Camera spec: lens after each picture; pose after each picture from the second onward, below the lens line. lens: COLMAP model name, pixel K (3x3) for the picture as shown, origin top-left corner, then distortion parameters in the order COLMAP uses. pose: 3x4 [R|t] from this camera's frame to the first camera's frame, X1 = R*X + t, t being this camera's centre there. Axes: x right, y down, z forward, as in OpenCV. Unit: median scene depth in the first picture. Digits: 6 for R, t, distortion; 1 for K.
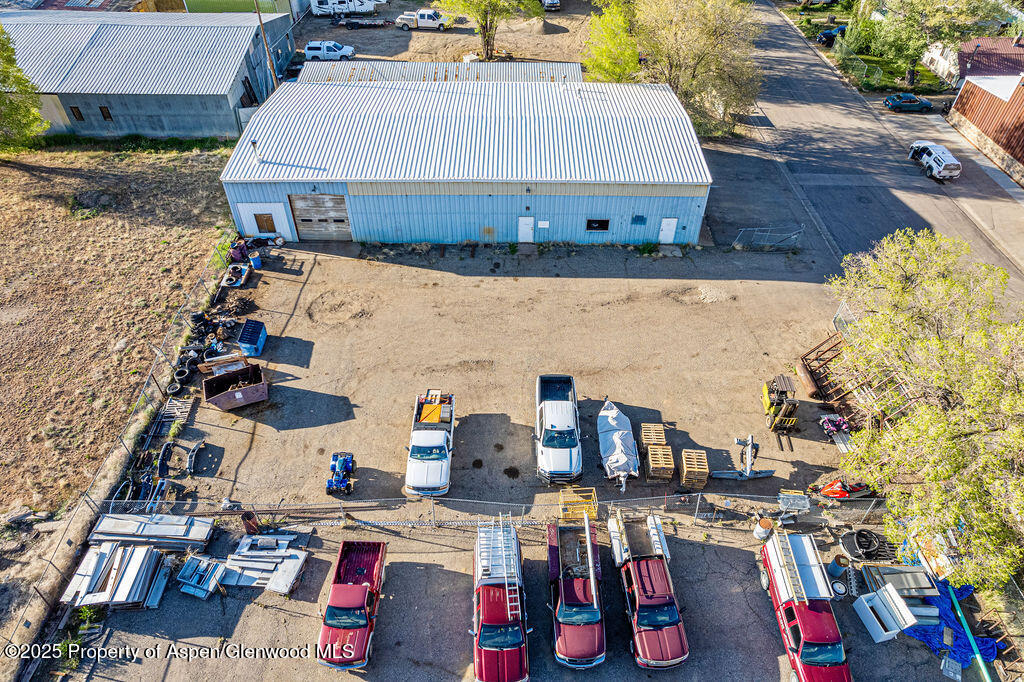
lens RADIAL K [[653.8, 0, 509.6], [0, 653.8, 343.0], [0, 0, 1]] dist [-0.066045, 0.059316]
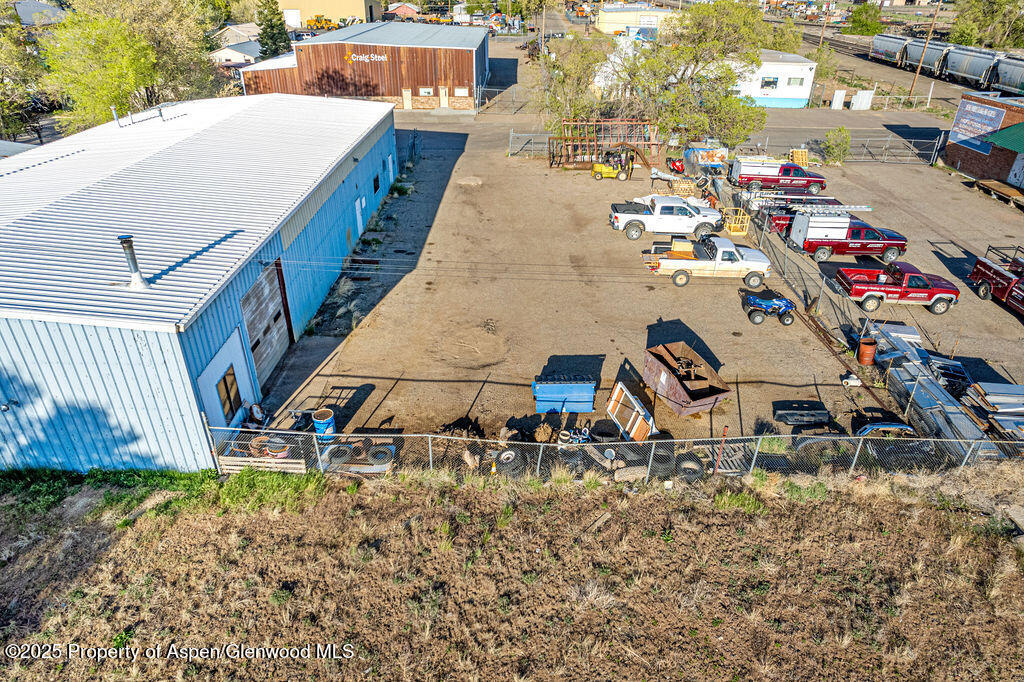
lens RADIAL K [[653.8, 0, 513.1], [0, 653.8, 346.3], [0, 0, 1]] dist [-0.066045, 0.059316]
pose [[0.014089, -0.506741, 0.861983, -0.776737], [0.675264, 0.640611, 0.365564, -0.247682], [-0.737442, 0.576916, 0.351209, 0.700308]]
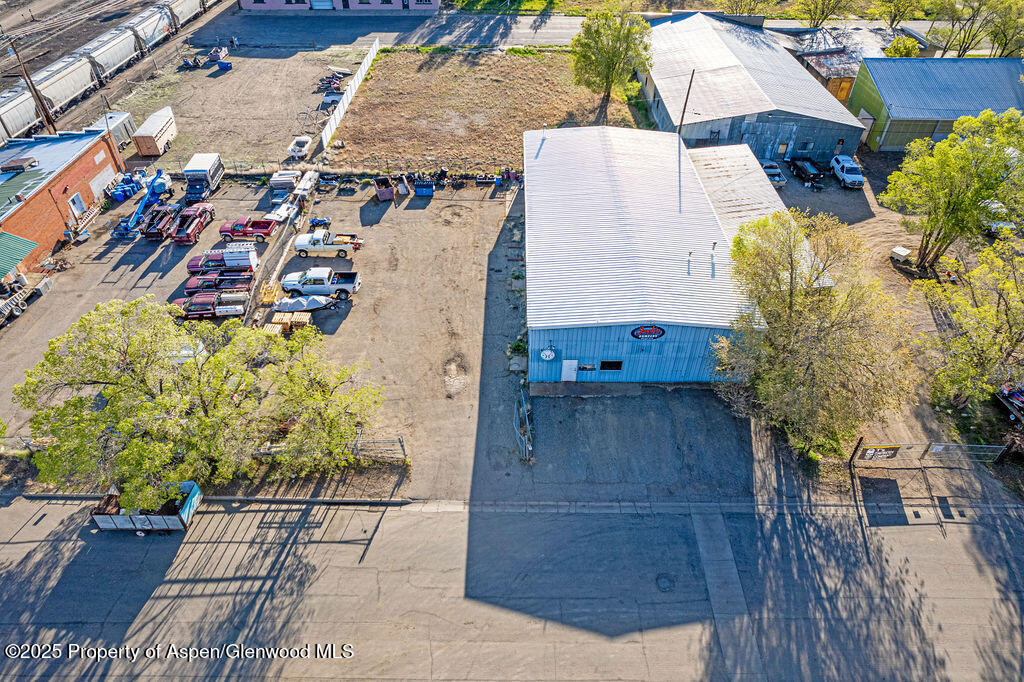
lens RADIAL K [[653.8, 0, 515.7], [0, 653.8, 346.8], [0, 0, 1]] dist [-0.066045, 0.059316]
pose [[0.000485, 0.654063, -0.756440, 1.100226], [-0.690009, 0.547731, 0.473158, -0.695681], [0.723801, 0.521721, 0.451575, 0.521933]]
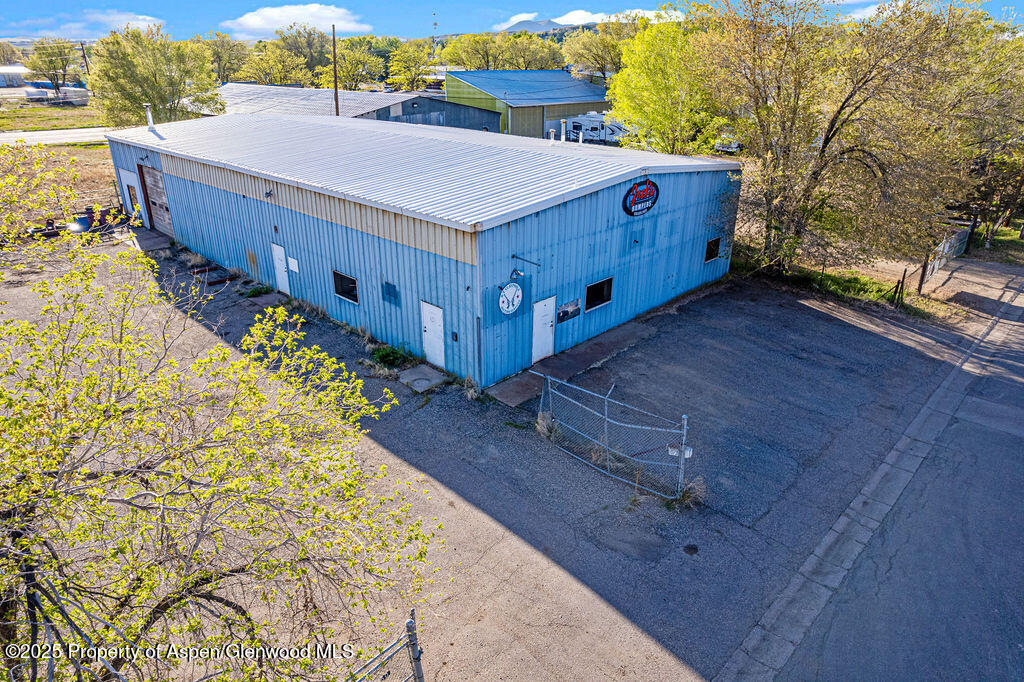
lens RADIAL K [[653.8, 0, 514.0], [0, 653.8, 346.6], [0, 0, 1]] dist [-0.066045, 0.059316]
pose [[0.722798, 0.282580, -0.630643, 0.609021], [-0.474237, 0.866605, -0.155227, -0.126170], [0.502654, 0.411273, 0.760390, 0.711473]]
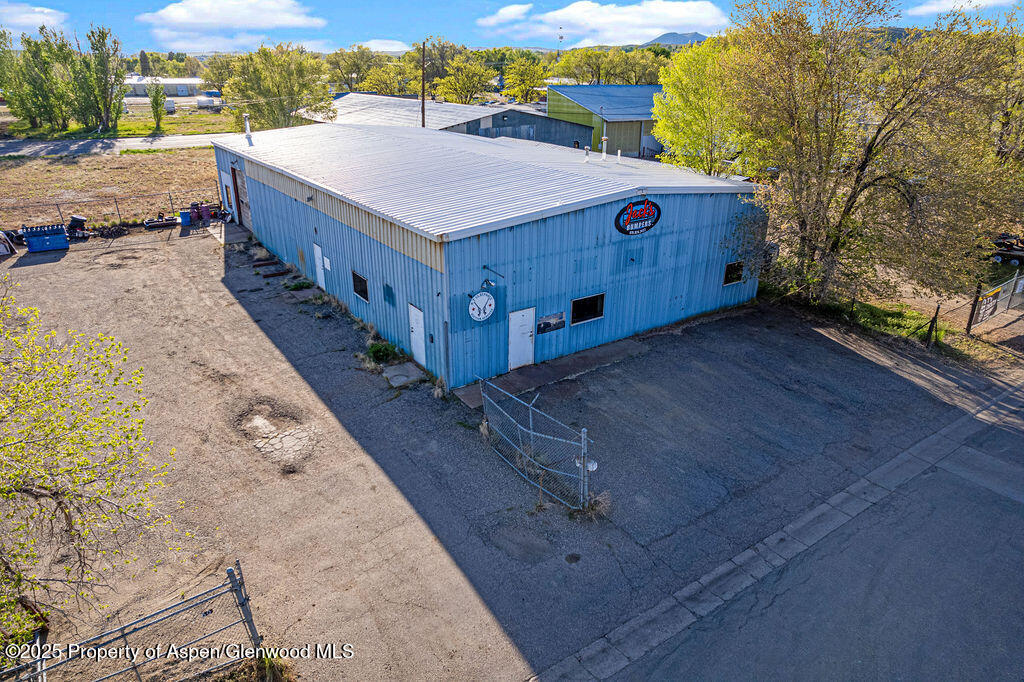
lens RADIAL K [[653.8, 0, 514.1], [0, 653.8, 342.0], [0, 0, 1]] dist [-0.066045, 0.059316]
pose [[0.570057, 0.320910, -0.756341, 0.698446], [-0.564753, 0.821657, -0.077033, -0.179542], [0.596732, 0.471059, 0.649626, 0.755298]]
